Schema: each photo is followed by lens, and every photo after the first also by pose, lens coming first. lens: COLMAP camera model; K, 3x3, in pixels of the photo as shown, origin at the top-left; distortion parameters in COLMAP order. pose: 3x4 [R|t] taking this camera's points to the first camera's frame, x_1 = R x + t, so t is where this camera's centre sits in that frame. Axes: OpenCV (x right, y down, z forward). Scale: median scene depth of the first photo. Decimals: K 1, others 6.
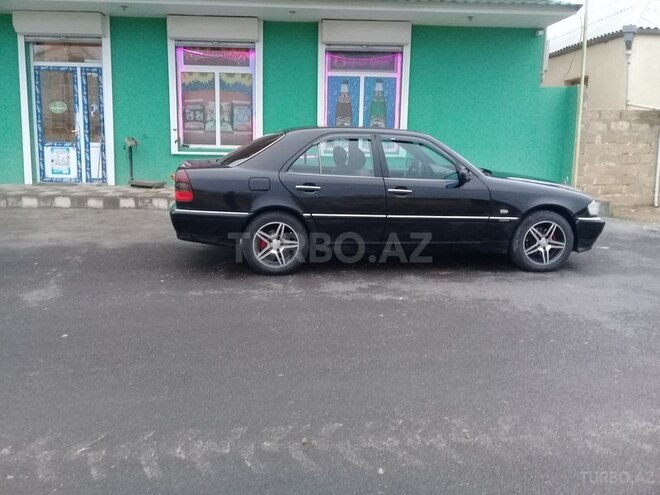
lens RADIAL K [[588.7, 0, 330.0], [0, 588.7, 247.5], [0, 0, 1]] dist [0.075677, -0.106350]
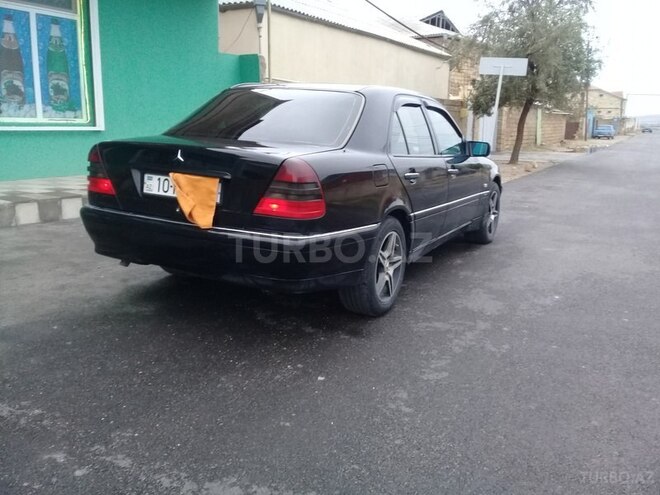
lens RADIAL K [[588.7, 0, 330.0], [0, 588.7, 247.5], [0, 0, 1]] dist [0.075677, -0.106350]
pose [[0.570793, -0.178406, 0.801478, -0.348282], [0.138818, 0.983026, 0.119955, -0.058281], [-0.809274, 0.042790, 0.585871, 0.334900]]
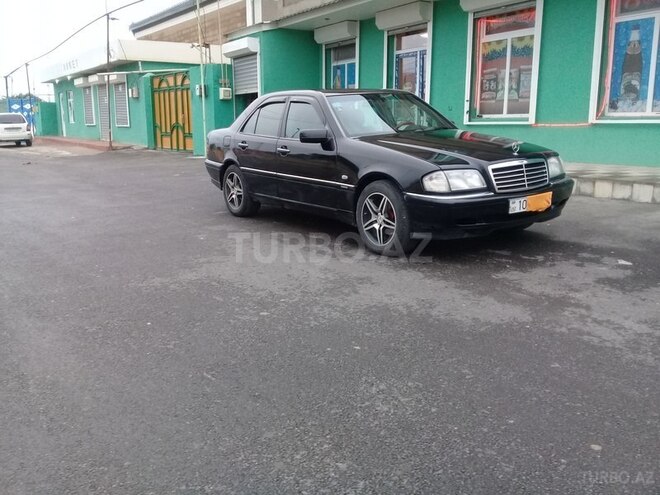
lens RADIAL K [[588.7, 0, 330.0], [0, 588.7, 247.5], [0, 0, 1]] dist [0.075677, -0.106350]
pose [[0.480894, 0.166170, -0.860888, 0.555264], [-0.138903, 0.983915, 0.112325, -0.027709], [0.865706, 0.065563, 0.496240, 0.284937]]
